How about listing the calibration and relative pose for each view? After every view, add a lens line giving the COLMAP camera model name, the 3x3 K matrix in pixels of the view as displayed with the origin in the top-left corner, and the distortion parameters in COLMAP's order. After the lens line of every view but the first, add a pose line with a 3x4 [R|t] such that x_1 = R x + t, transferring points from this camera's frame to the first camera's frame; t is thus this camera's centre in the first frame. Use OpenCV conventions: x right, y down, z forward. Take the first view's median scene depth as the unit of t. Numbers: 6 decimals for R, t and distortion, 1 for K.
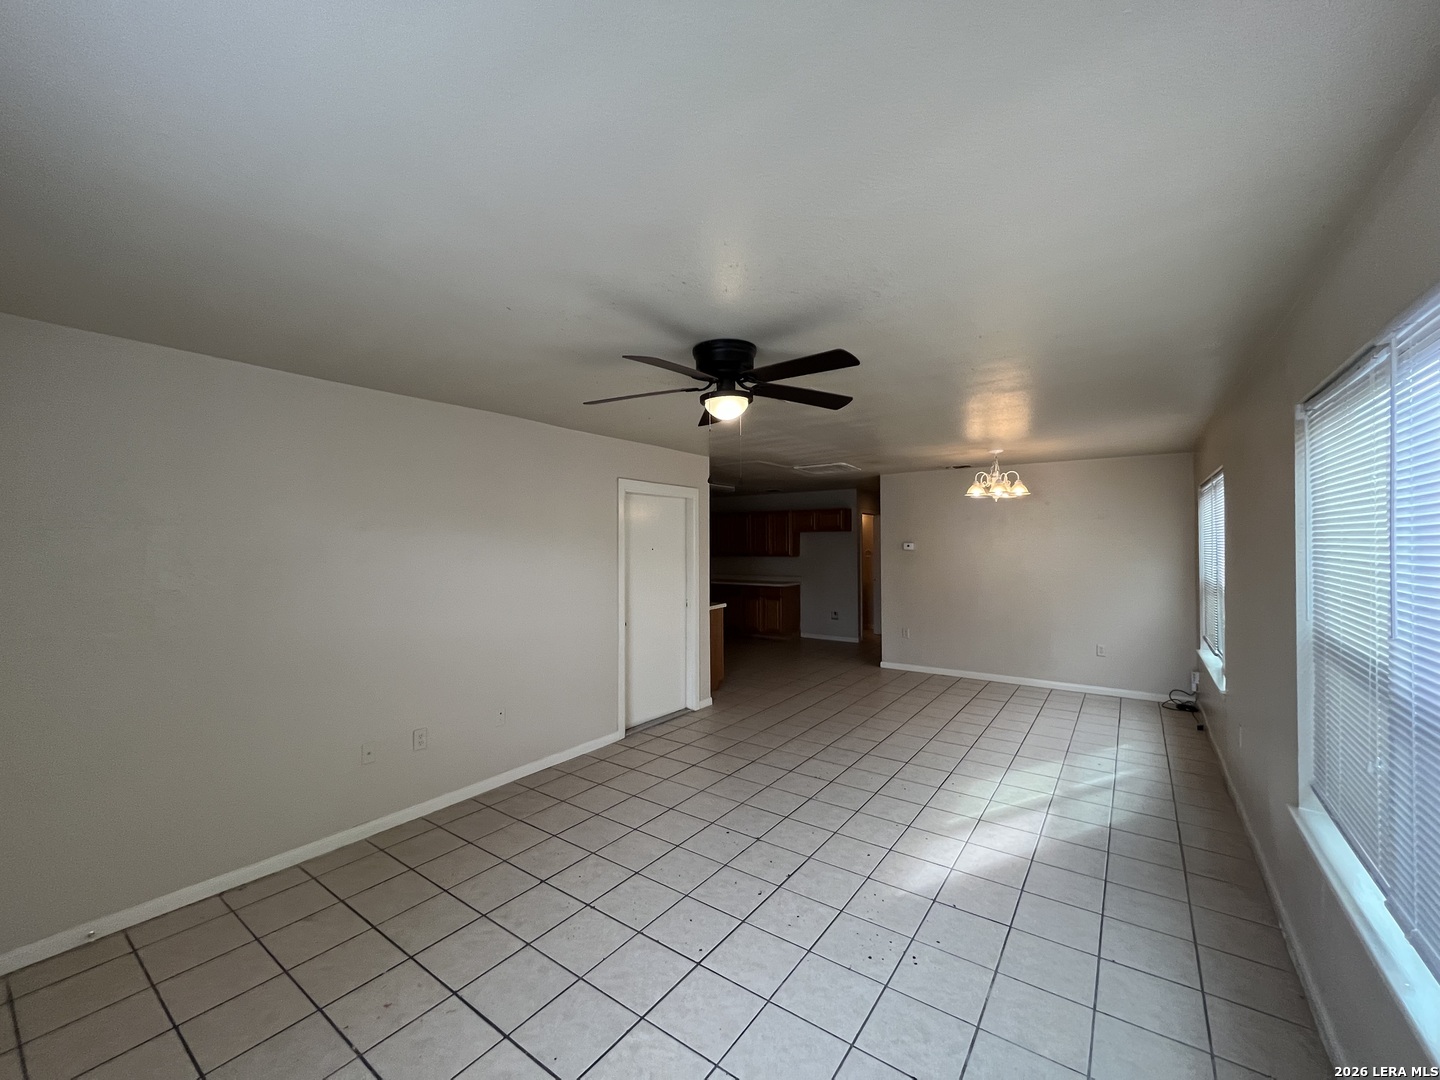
lens RADIAL K [[579.5, 0, 724.9], [0, 579.5, 543.7], [0, 0, 1]] dist [-0.000023, -0.000269]
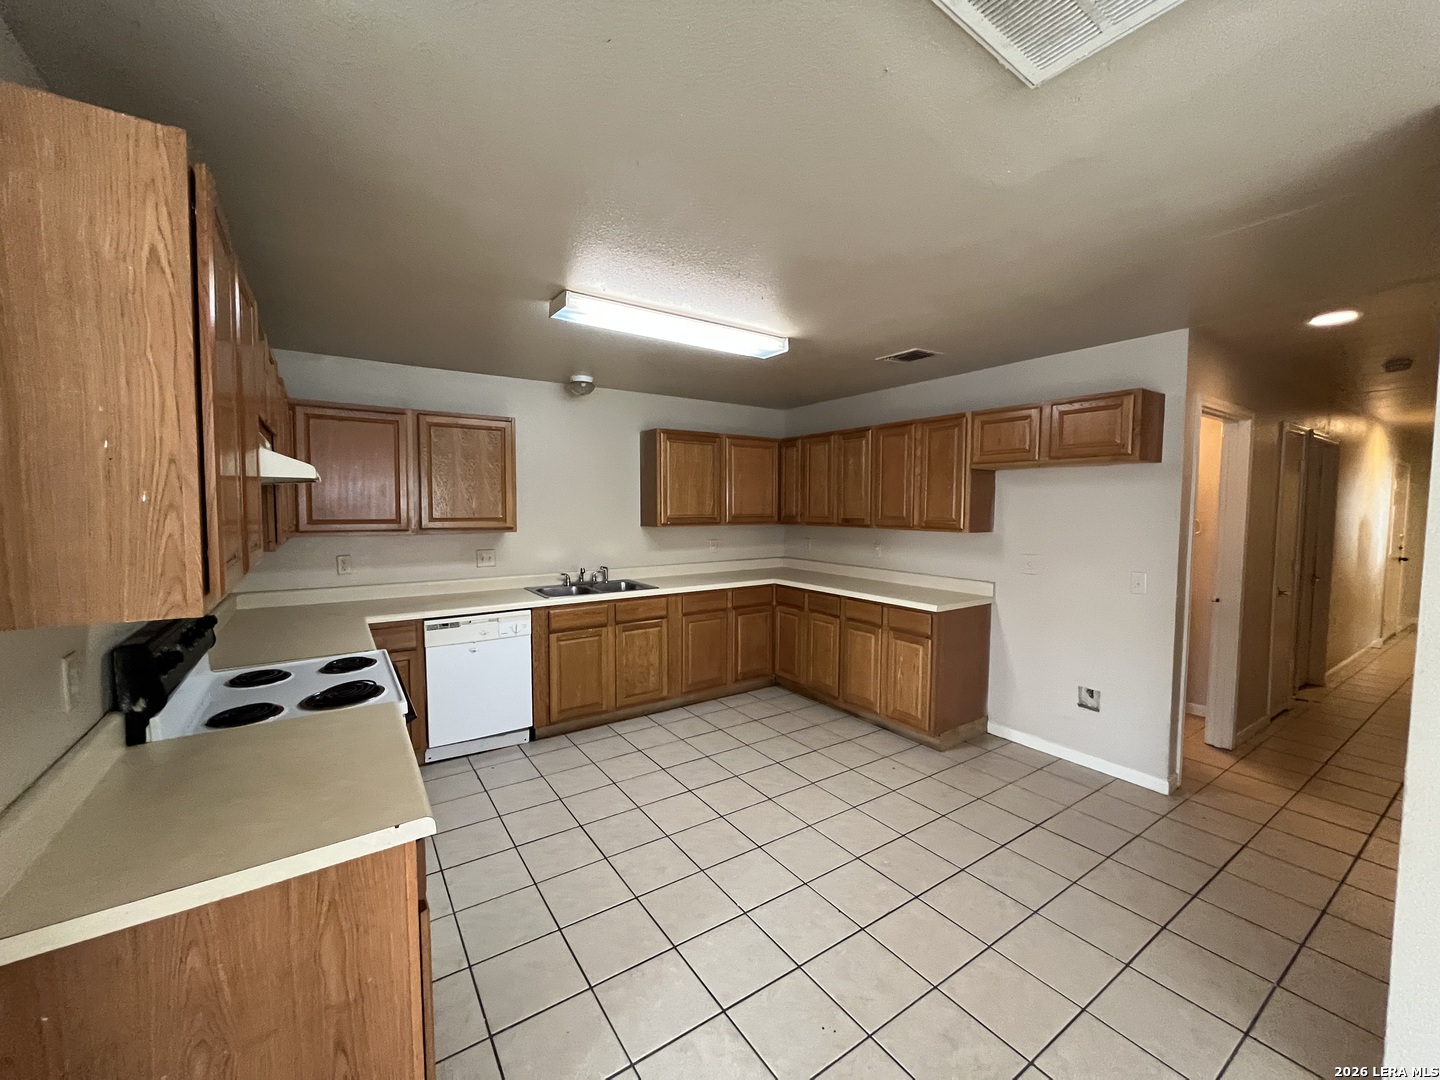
lens RADIAL K [[579.5, 0, 720.2], [0, 579.5, 542.9], [0, 0, 1]] dist [-0.000023, -0.000269]
pose [[0.933046, 0.028345, -0.358638, 0.177953], [-0.002655, 0.997407, 0.071922, 0.003445], [0.359747, -0.066154, 0.930702, 1.026686]]
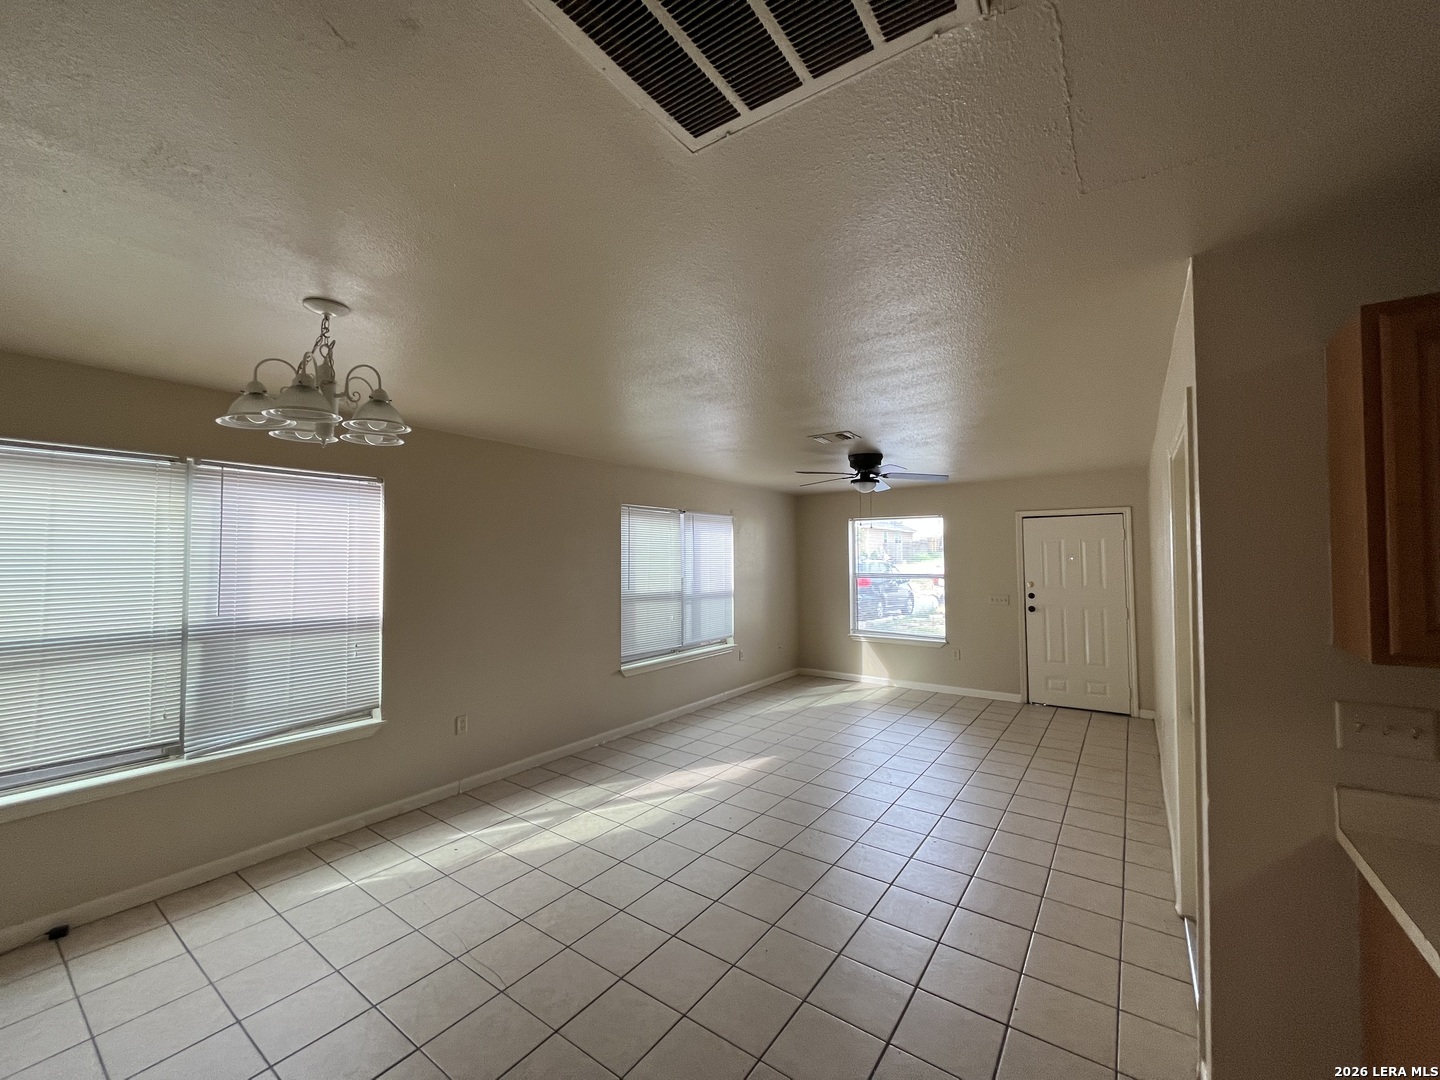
lens RADIAL K [[579.5, 0, 722.0], [0, 579.5, 543.0], [0, 0, 1]] dist [-0.000023, -0.000269]
pose [[-0.999974, 0.006547, 0.002981, 0.221390], [0.006466, 0.999626, -0.026571, -0.001924], [-0.003154, -0.026551, -0.999642, 1.366200]]
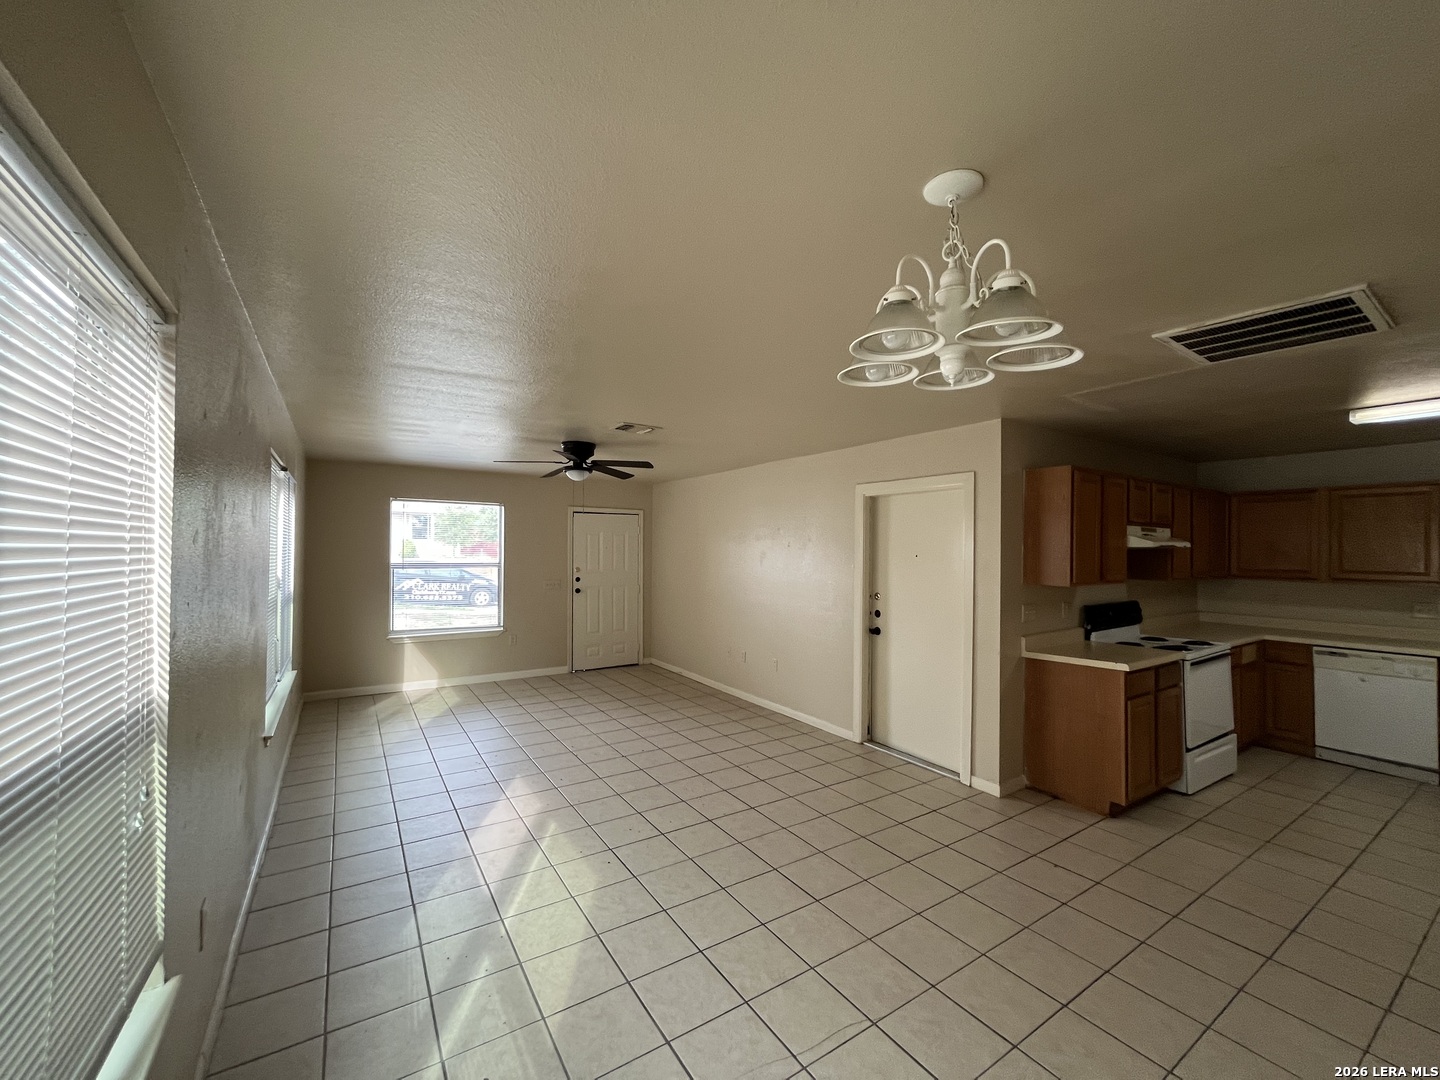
lens RADIAL K [[579.5, 0, 717.5], [0, 579.5, 547.1], [0, 0, 1]] dist [-0.000023, -0.000269]
pose [[-0.372051, -0.002632, -0.928208, 0.746748], [-0.008189, 0.999966, 0.000447, -0.002369], [0.928176, 0.007767, -0.372060, 1.003579]]
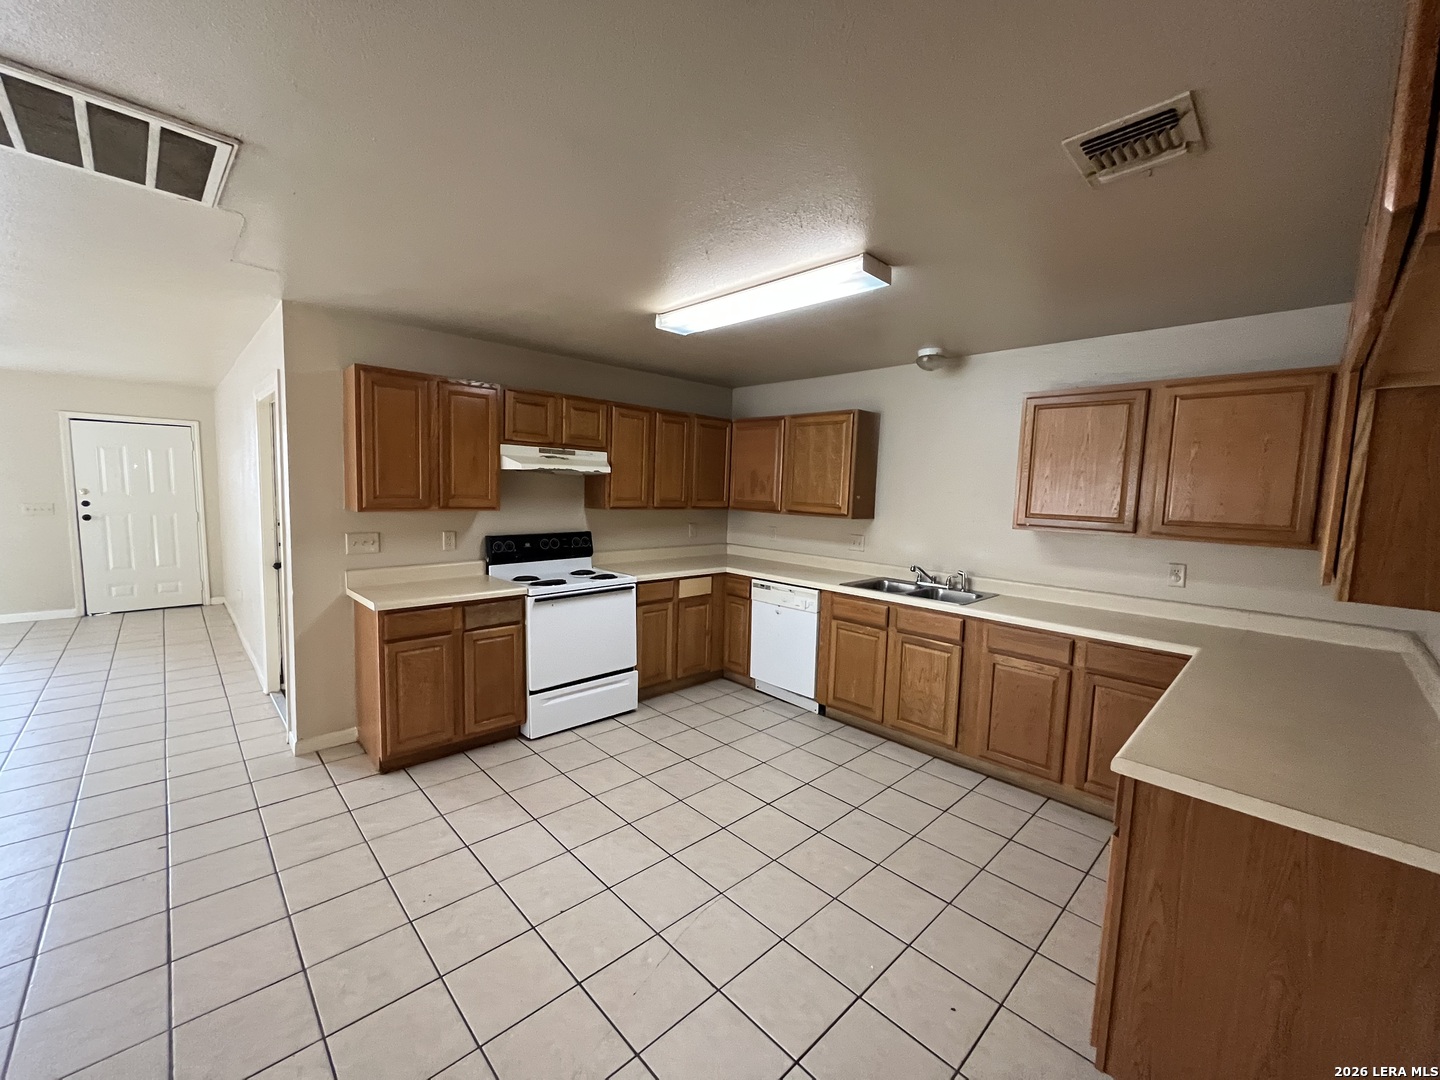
lens RADIAL K [[579.5, 0, 716.3], [0, 579.5, 540.1], [0, 0, 1]] dist [-0.000023, -0.000269]
pose [[-0.196132, 0.086709, -0.976736, 0.452640], [-0.031156, 0.995029, 0.094589, 0.004539], [0.980082, 0.048983, -0.192455, 1.590456]]
